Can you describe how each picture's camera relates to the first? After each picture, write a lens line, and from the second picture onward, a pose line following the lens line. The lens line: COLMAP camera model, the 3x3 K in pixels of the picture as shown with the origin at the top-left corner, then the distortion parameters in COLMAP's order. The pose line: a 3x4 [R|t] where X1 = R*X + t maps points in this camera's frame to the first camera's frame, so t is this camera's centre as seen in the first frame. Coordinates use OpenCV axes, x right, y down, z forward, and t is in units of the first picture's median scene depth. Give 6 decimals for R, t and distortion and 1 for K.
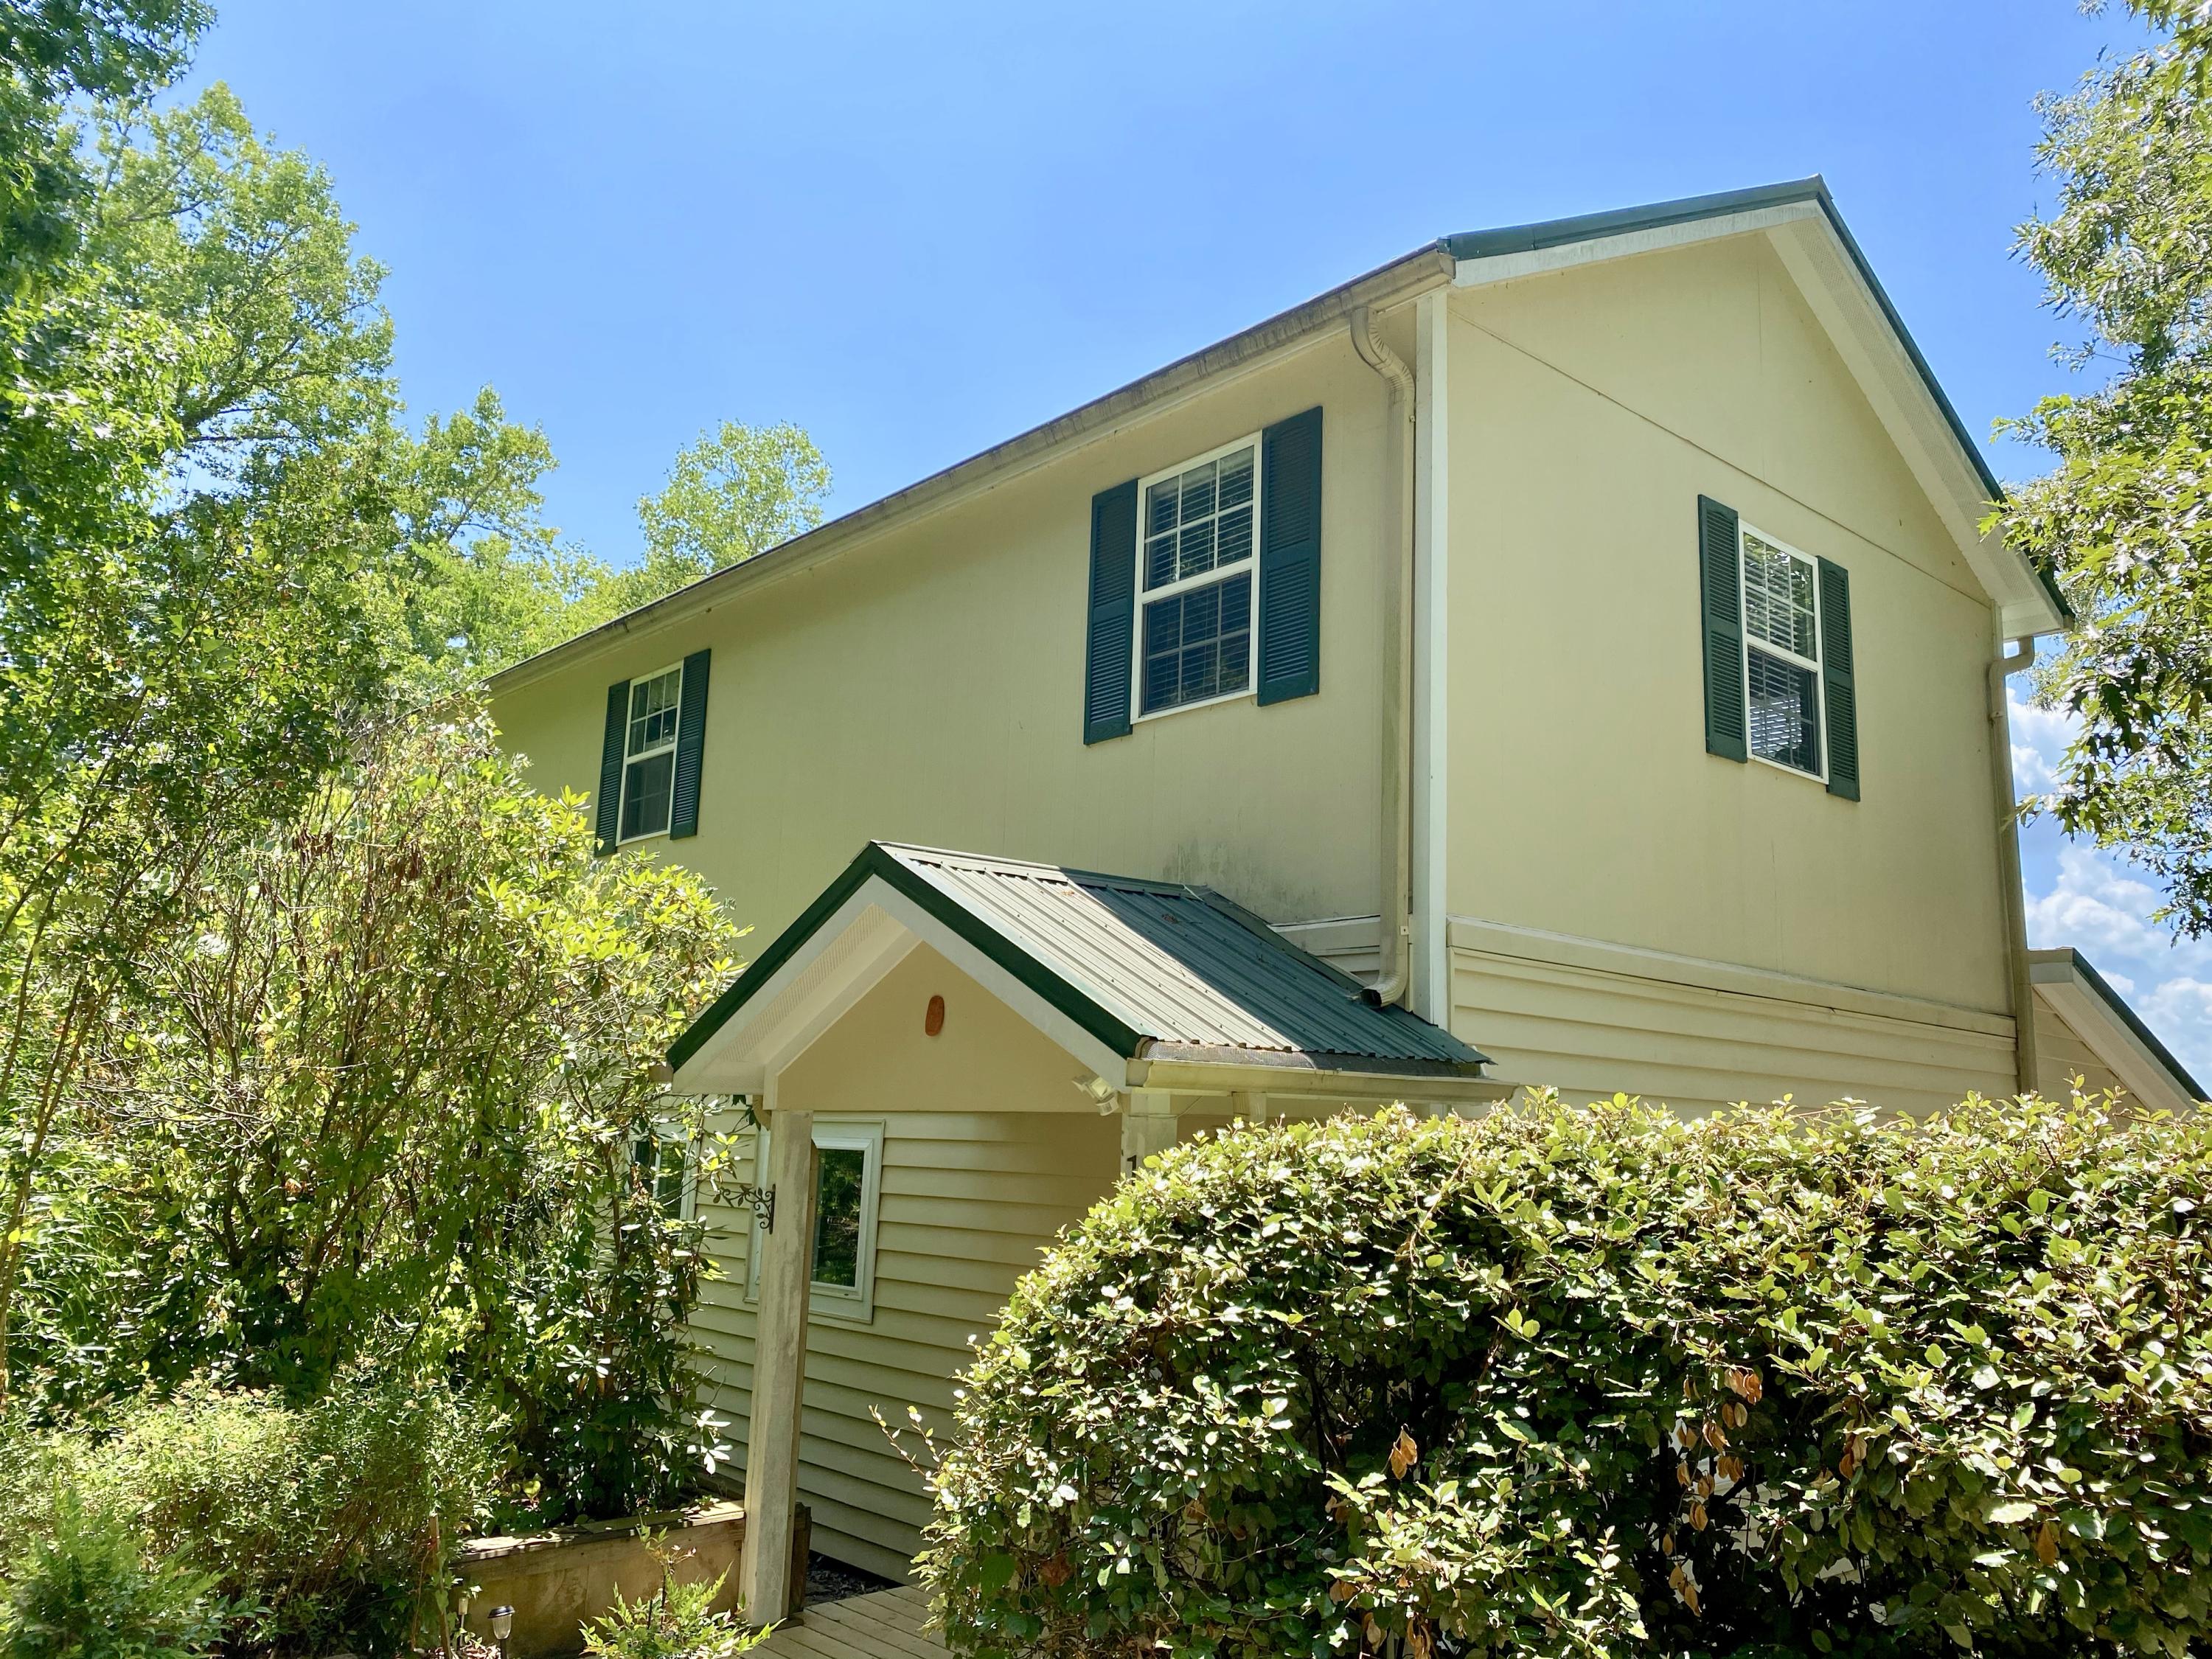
lens RADIAL K [[1689.7, 0, 1067.7], [0, 1689.7, 832.9], [0, 0, 1]] dist [0.065955, -0.077333]
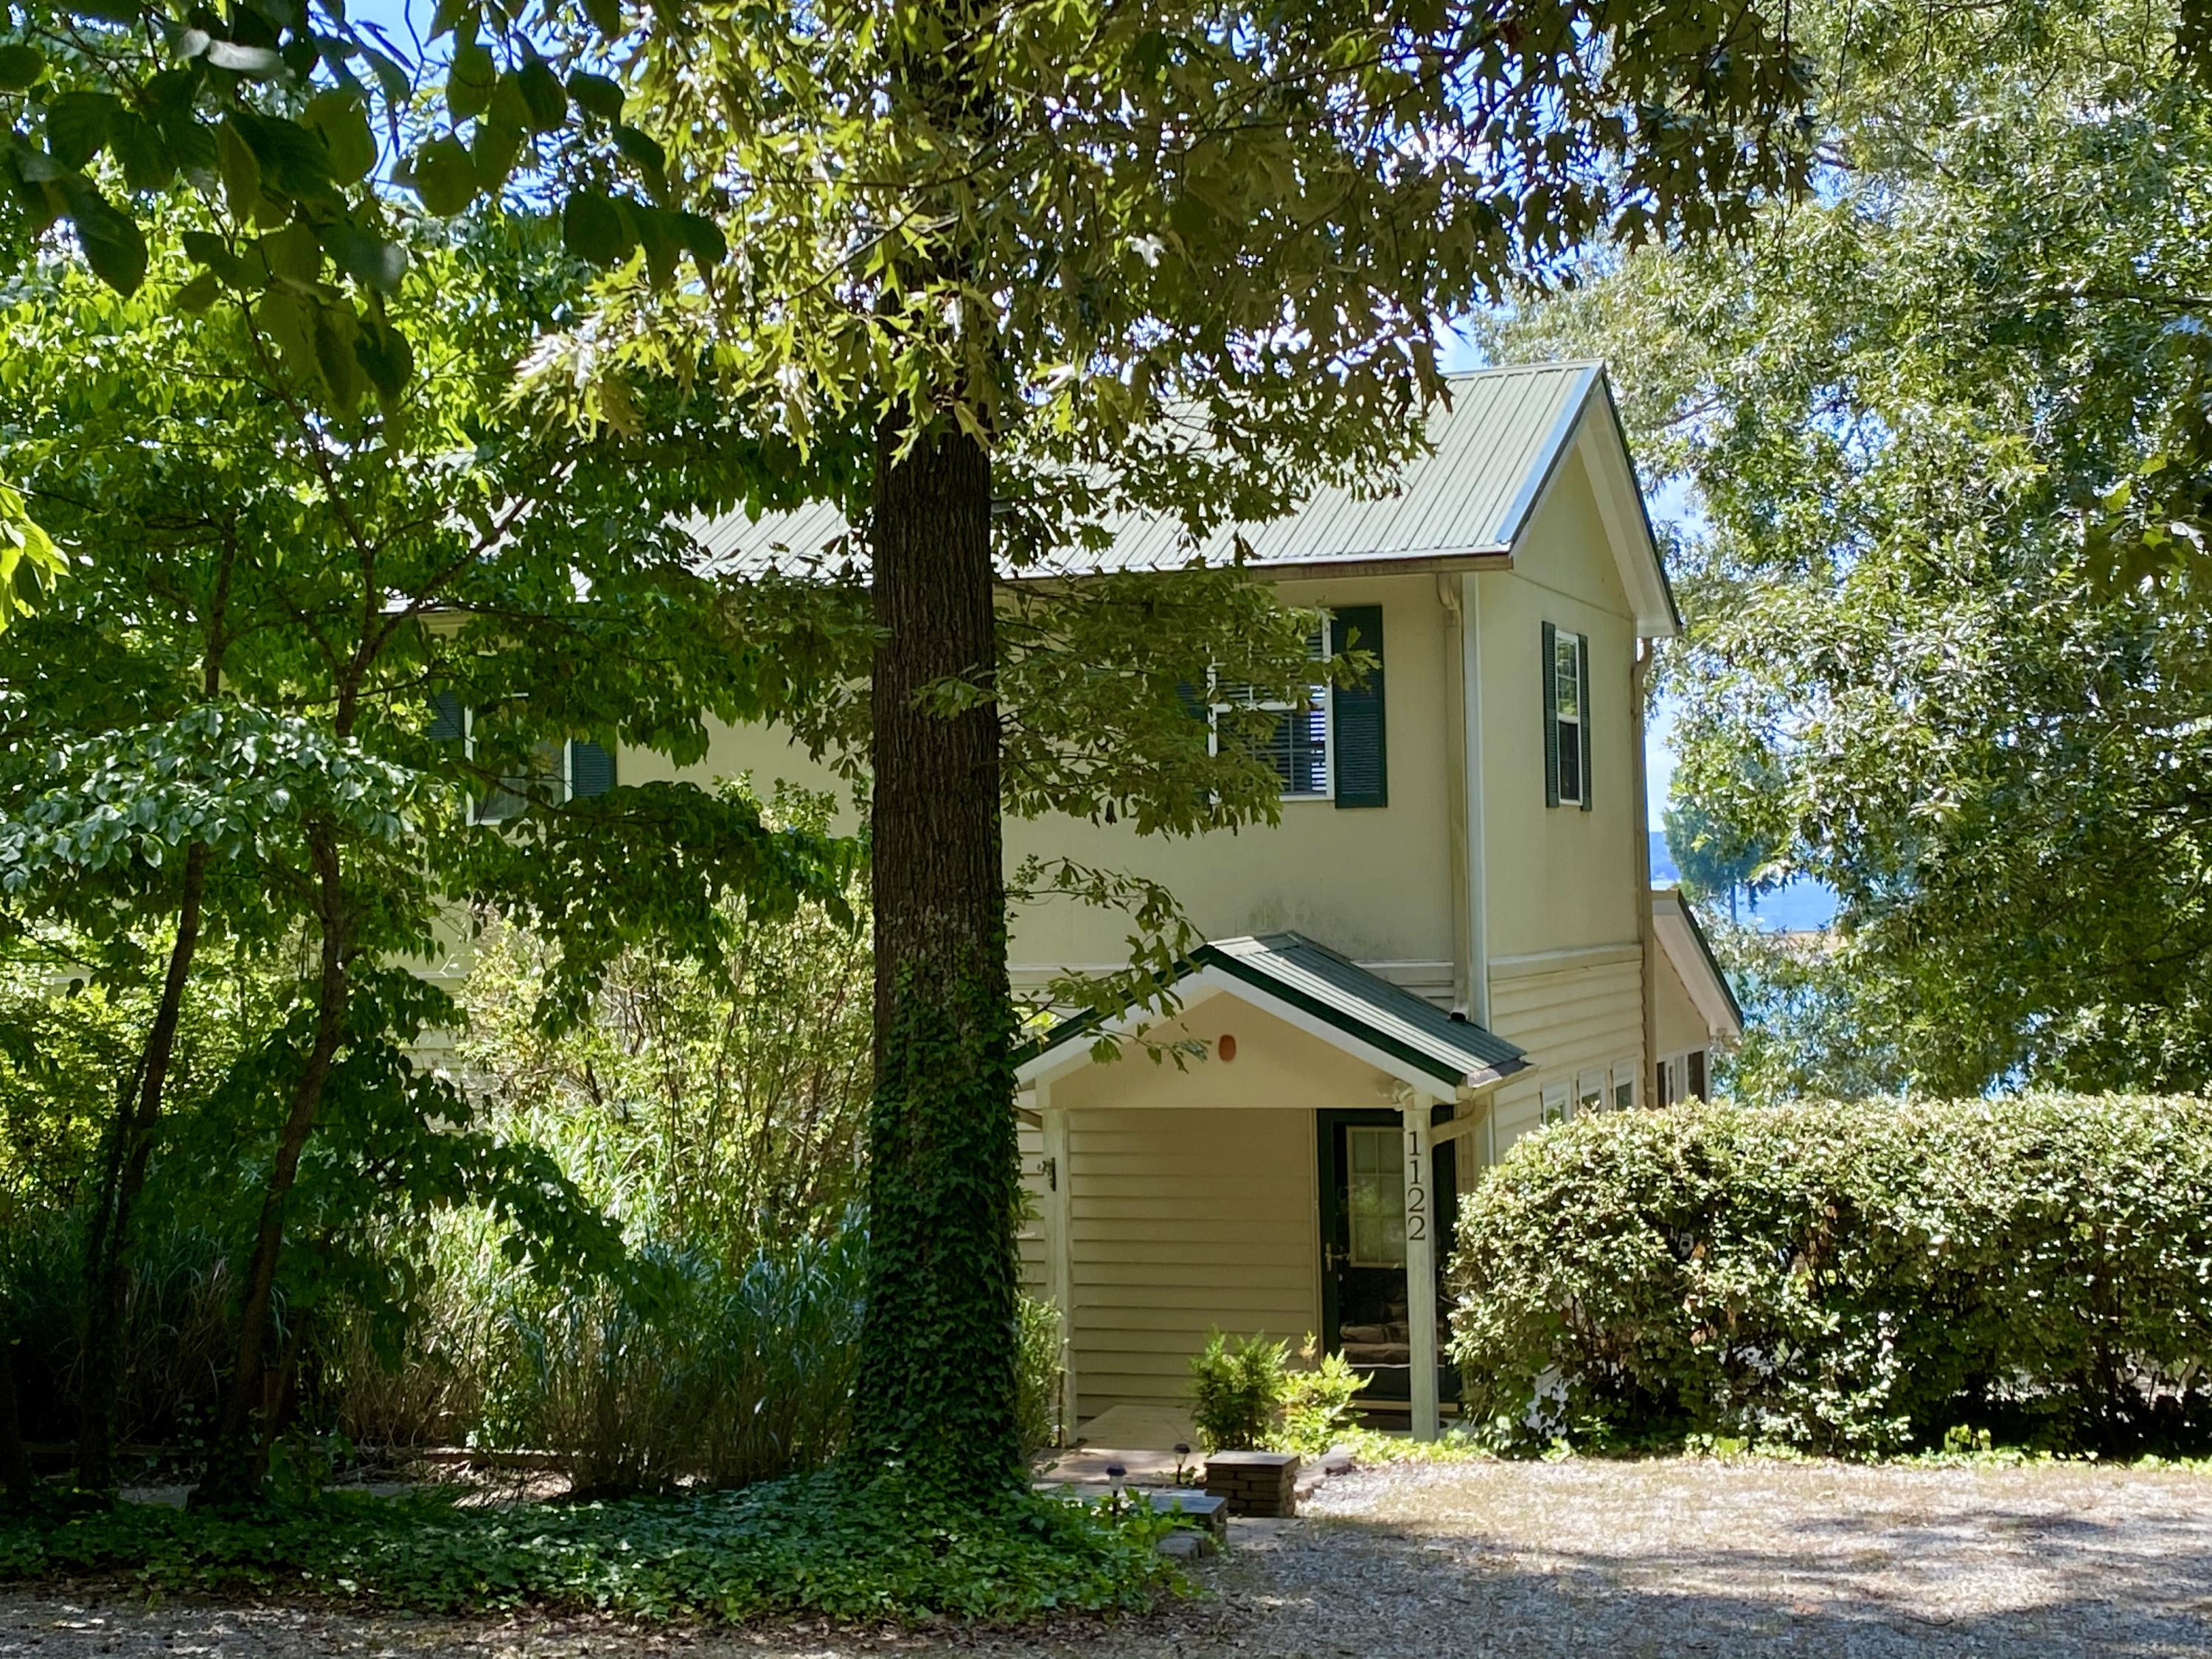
lens RADIAL K [[3002.7, 0, 1099.5], [0, 3002.7, 792.7], [0, 0, 1]] dist [0.141910, -0.466425]
pose [[0.880320, -0.030112, 0.473424, -3.000450], [-0.035950, 0.990879, 0.129873, -0.966738], [-0.473016, -0.131349, 0.871208, -2.682758]]
